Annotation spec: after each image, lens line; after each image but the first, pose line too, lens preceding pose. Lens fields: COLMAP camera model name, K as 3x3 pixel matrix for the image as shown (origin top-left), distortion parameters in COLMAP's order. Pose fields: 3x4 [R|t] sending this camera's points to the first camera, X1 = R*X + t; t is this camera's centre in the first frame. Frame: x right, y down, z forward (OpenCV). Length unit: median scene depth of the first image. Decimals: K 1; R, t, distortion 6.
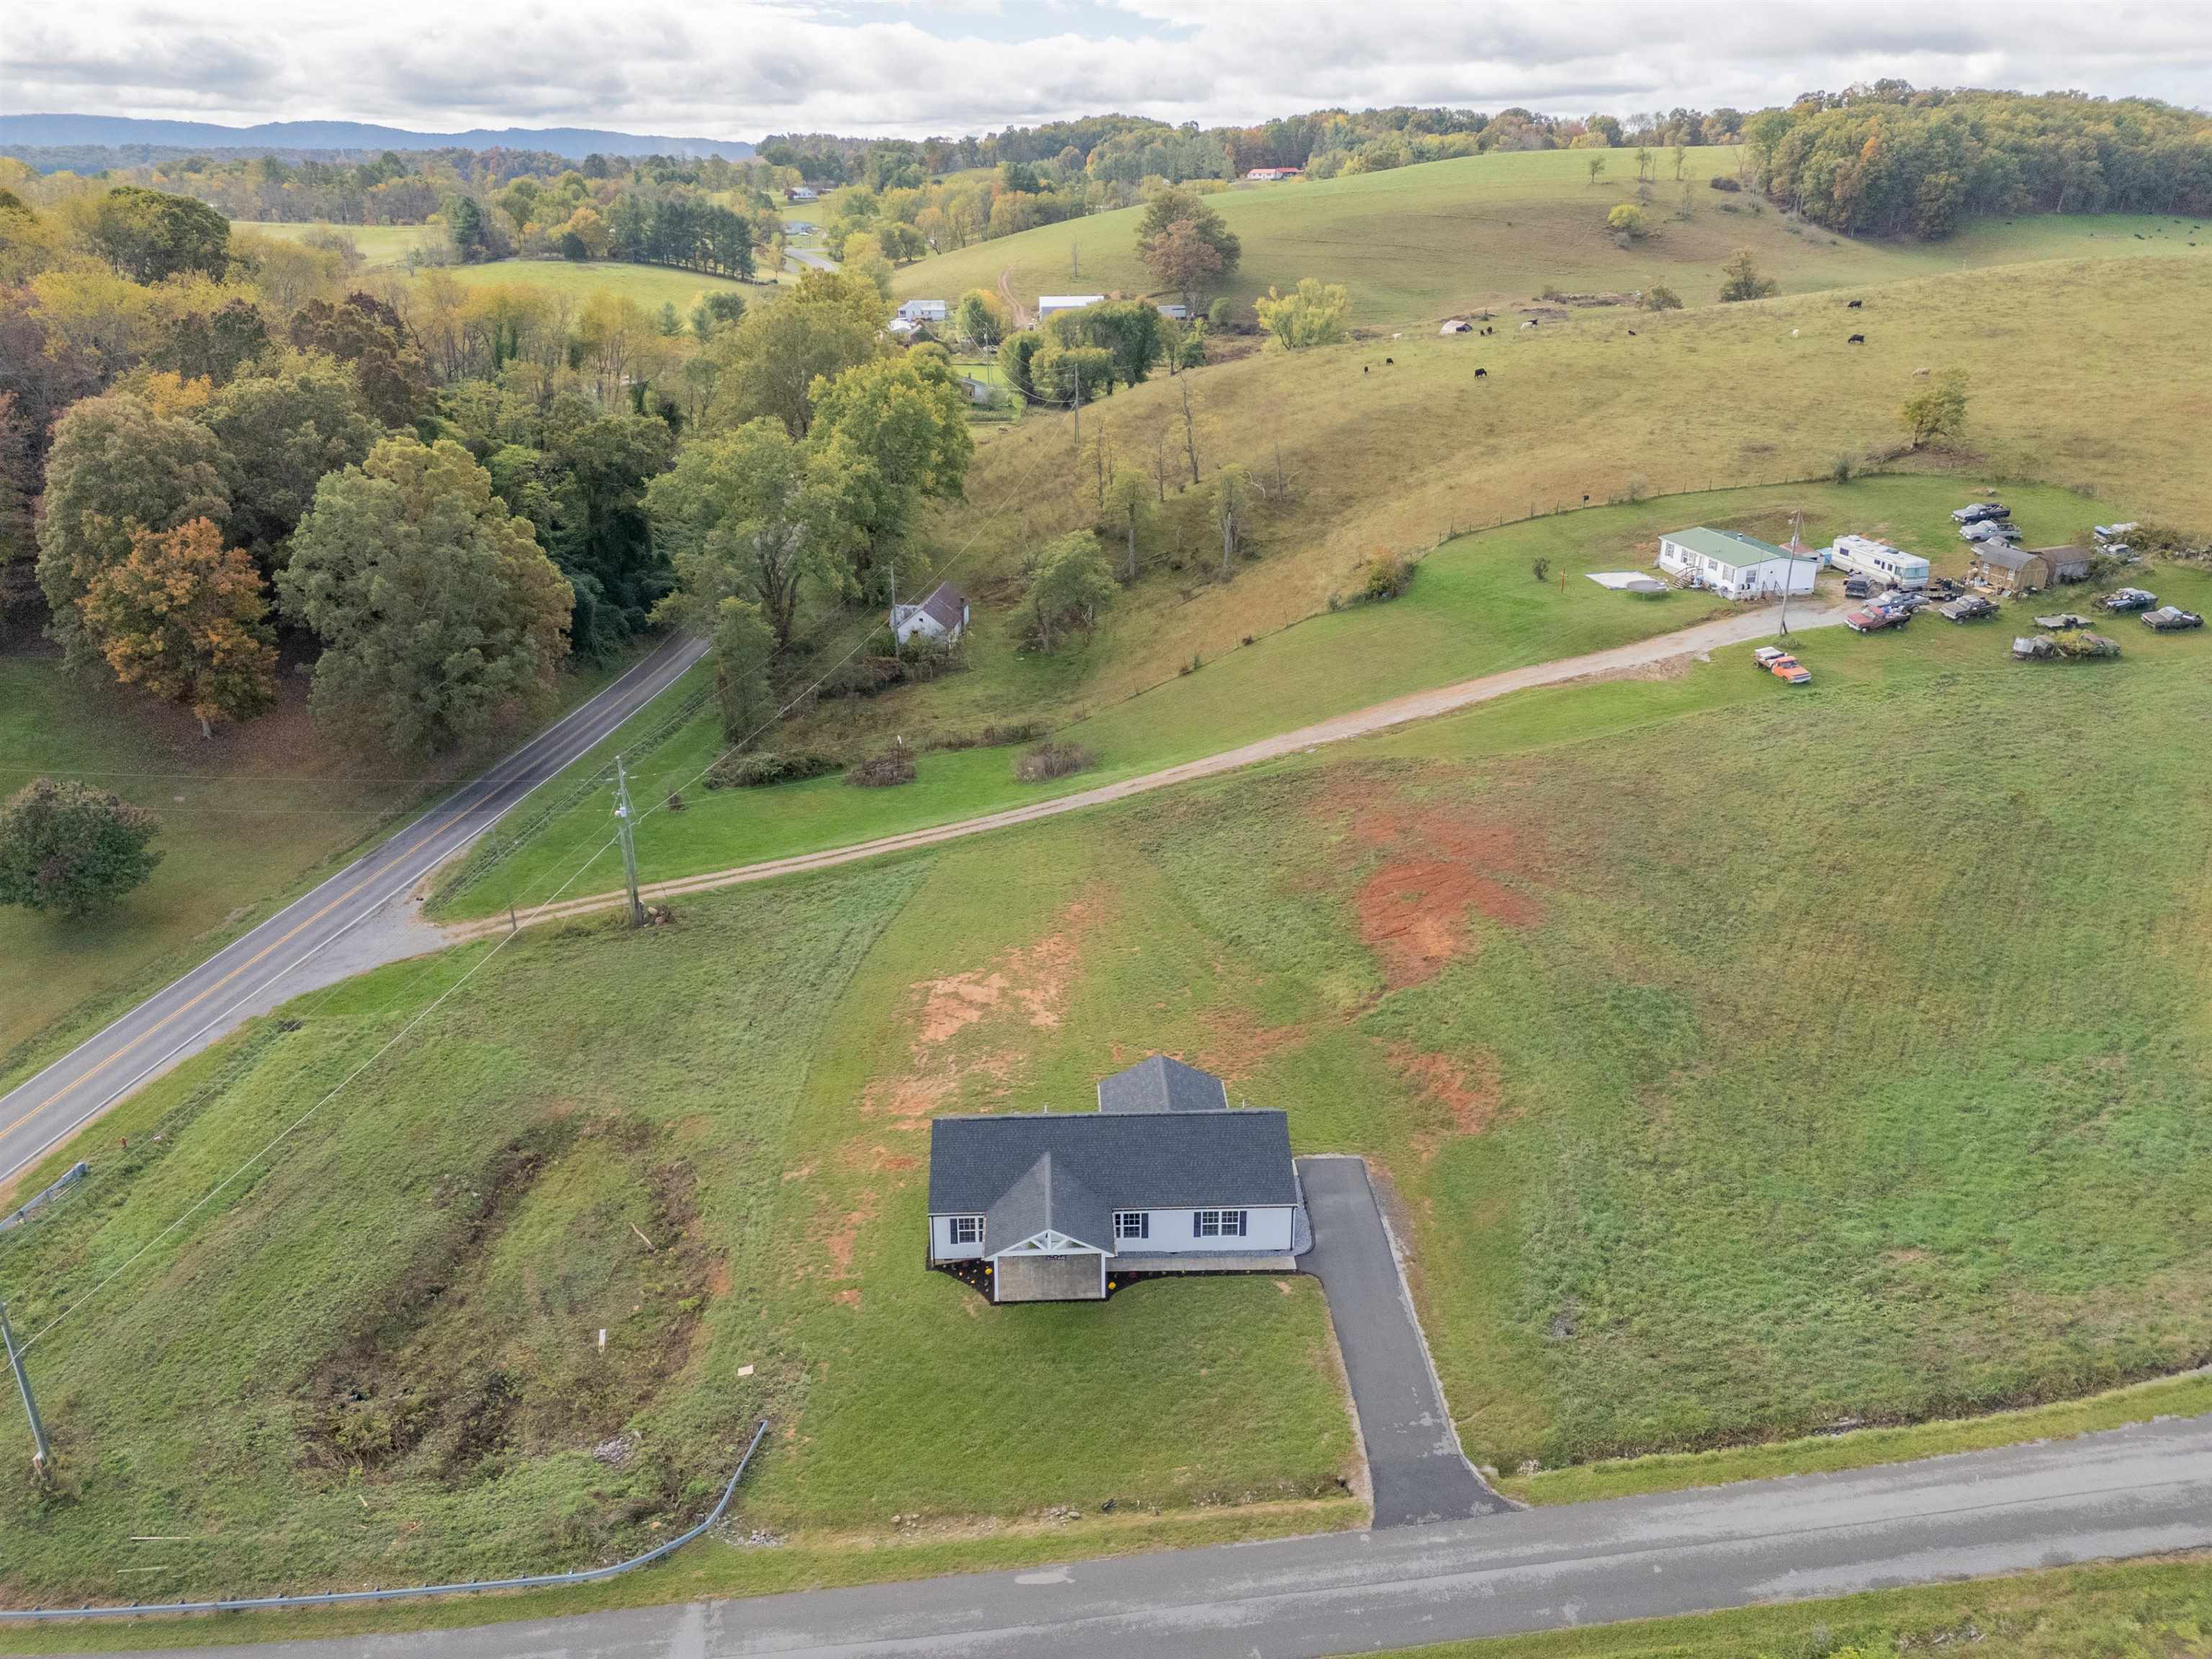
lens RADIAL K [[1654.7, 0, 1116.7], [0, 1654.7, 820.9], [0, 0, 1]] dist [0.075739, -0.055254]
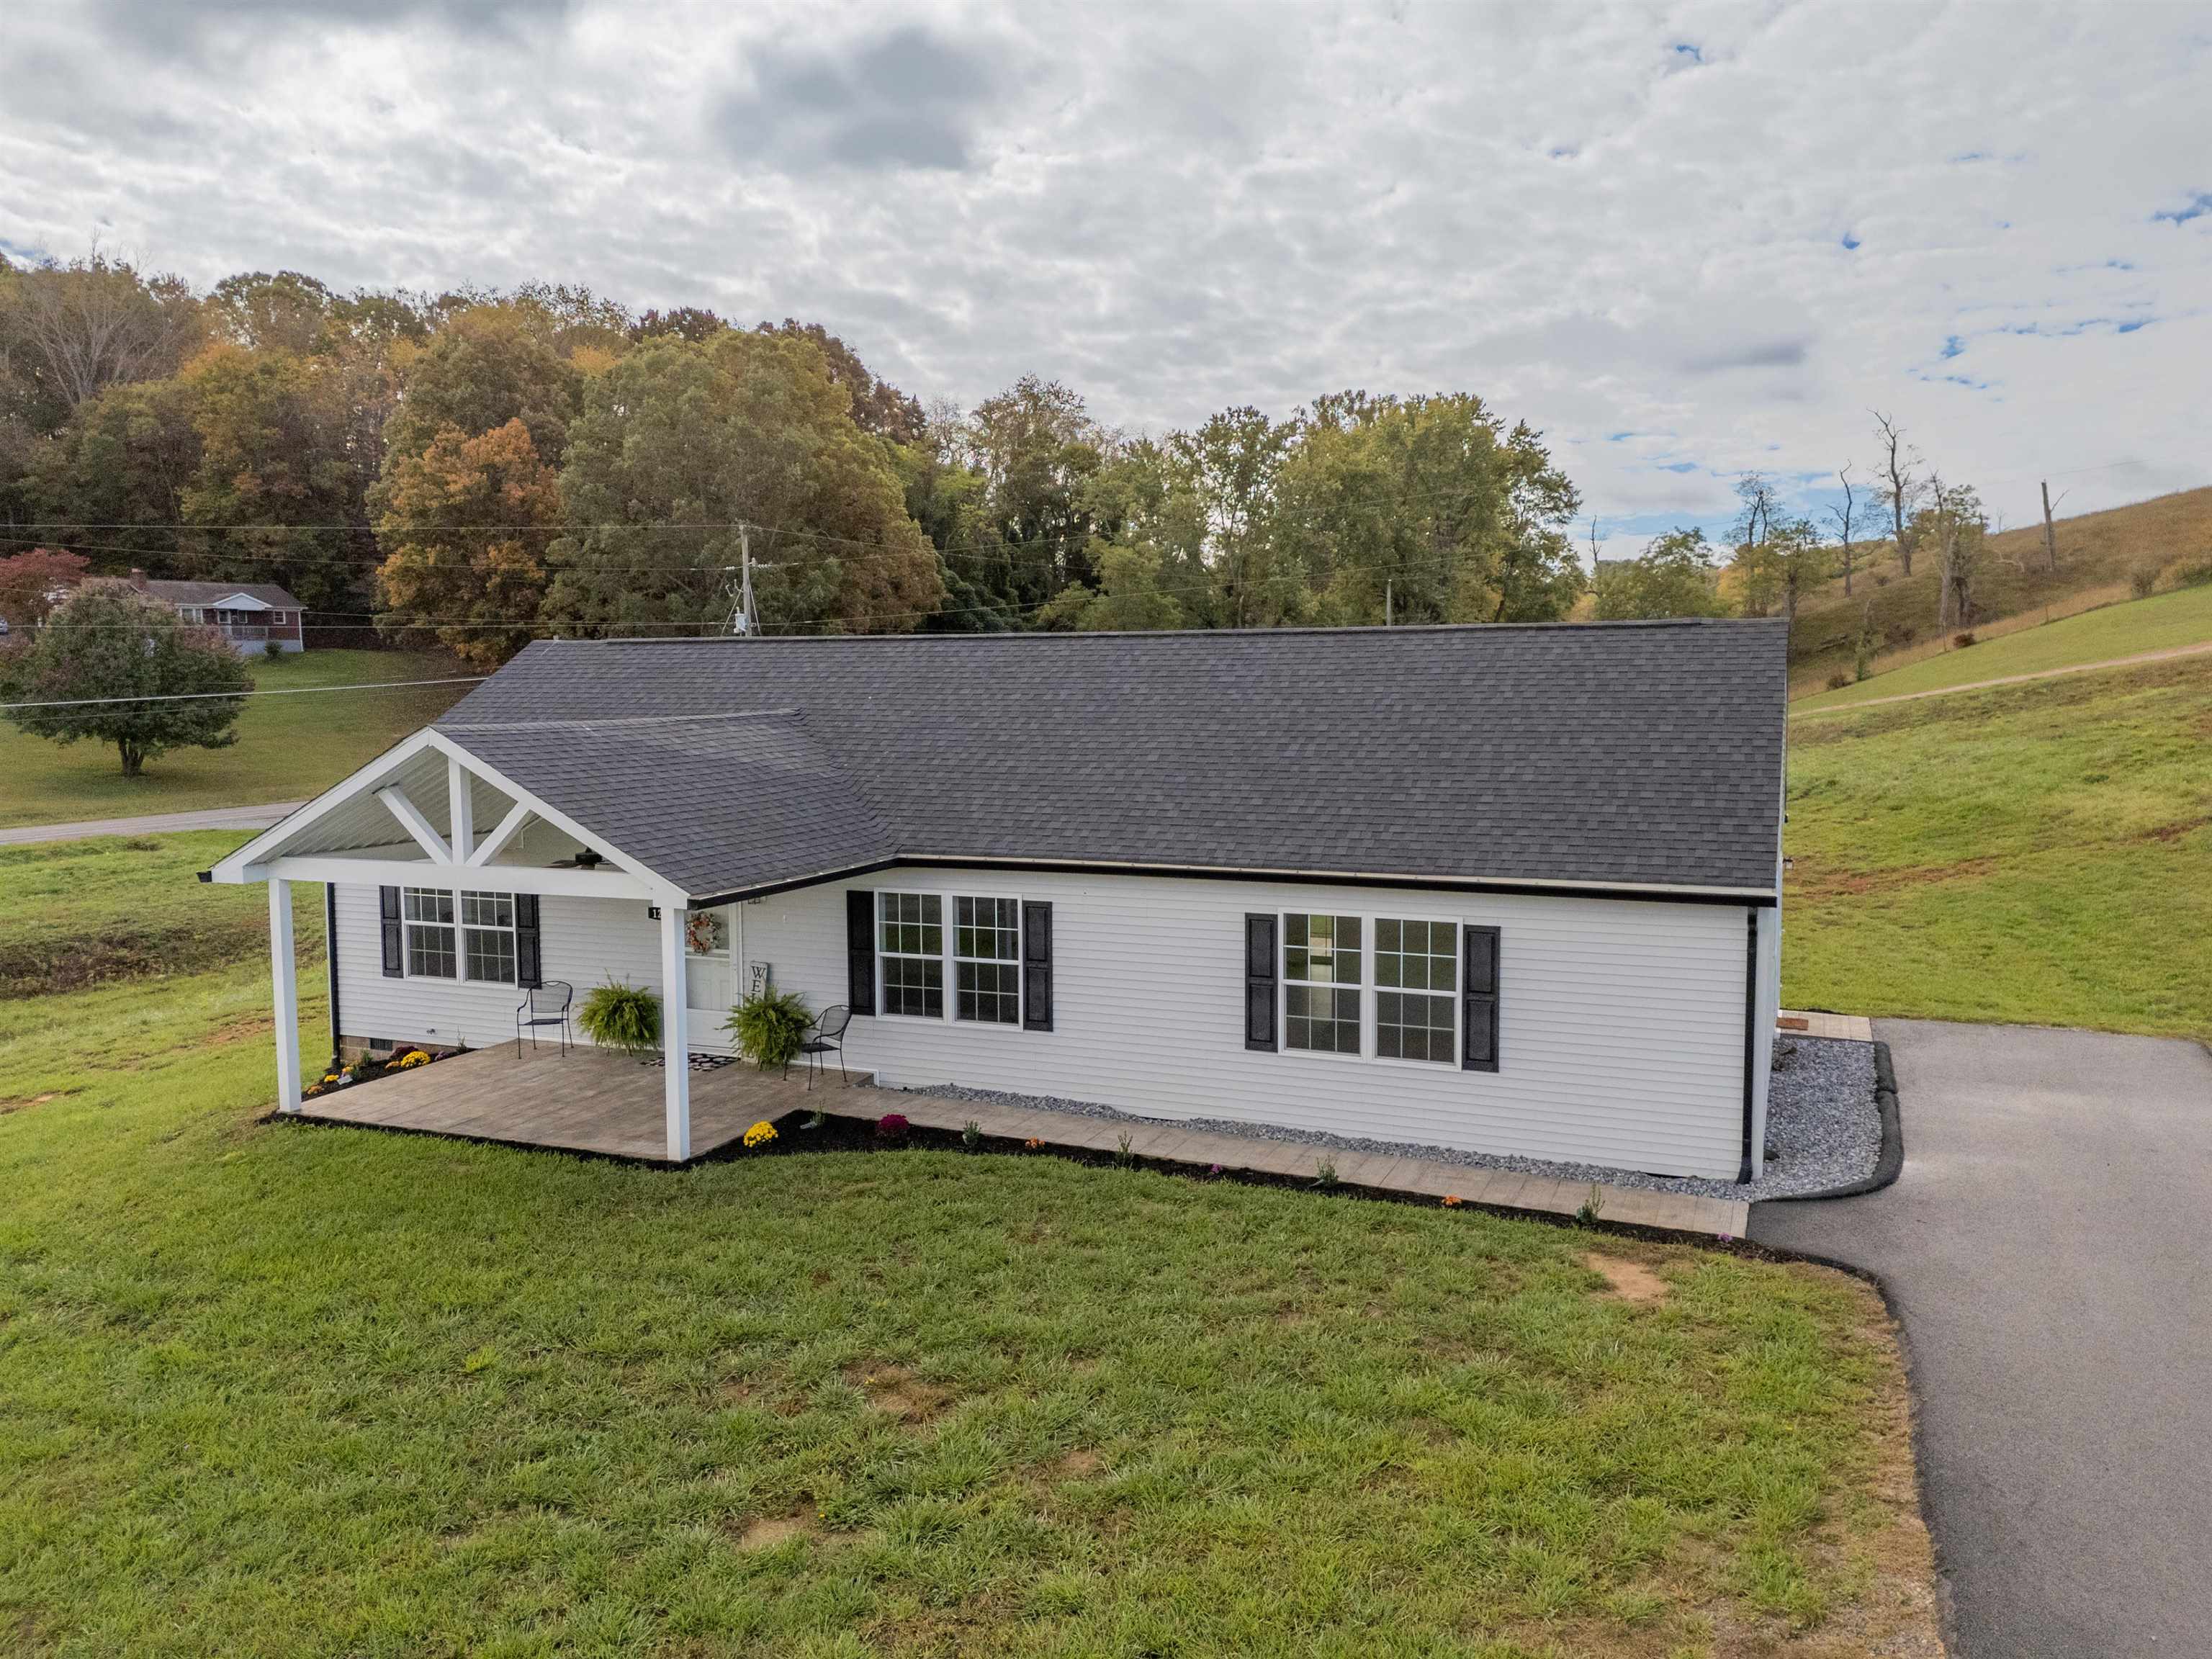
lens RADIAL K [[1654.7, 0, 1104.6], [0, 1654.7, 795.1], [0, 0, 1]] dist [0.075739, -0.055254]
pose [[0.904683, 0.031008, -0.424956, 0.112145], [-0.153134, 0.954372, -0.256367, 0.260898], [0.397617, 0.297006, 0.868152, 0.755738]]
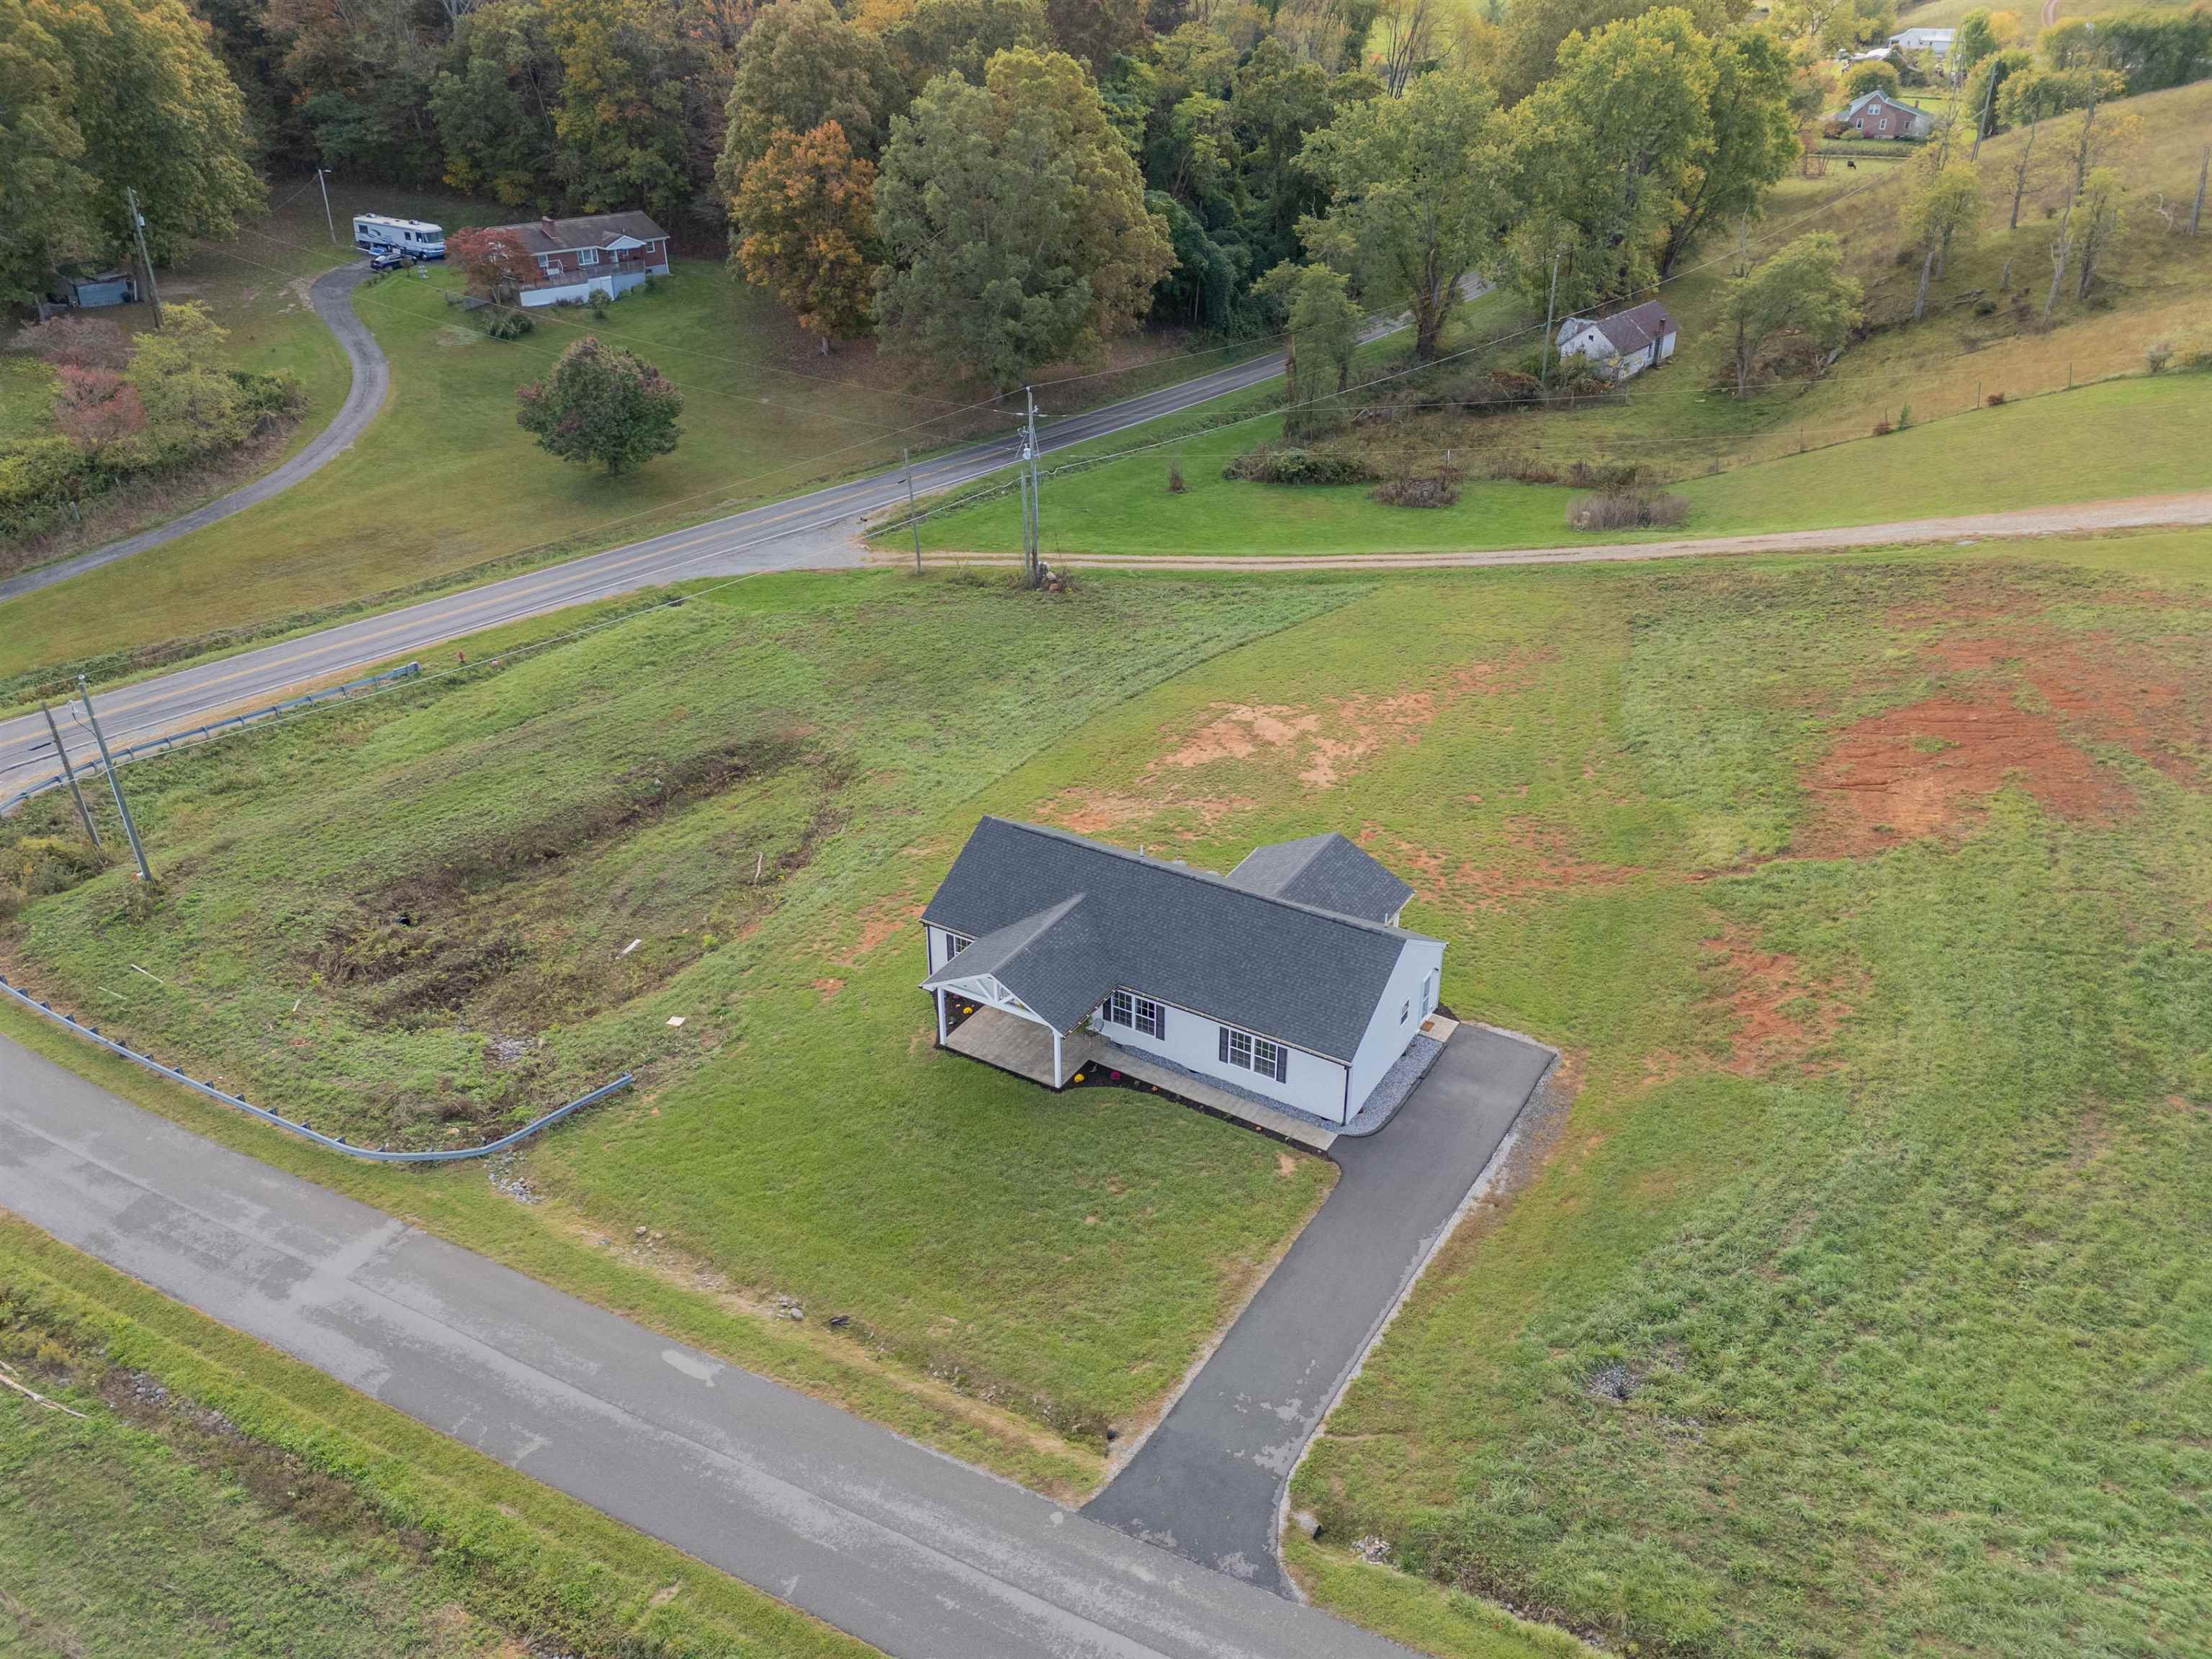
lens RADIAL K [[1654.7, 0, 1091.6], [0, 1654.7, 822.1], [0, 0, 1]] dist [0.075739, -0.055254]
pose [[0.829399, 0.259453, -0.494754, 0.309538], [-0.201493, 0.964933, 0.168238, 0.039746], [0.521054, -0.039847, 0.852593, 0.345952]]
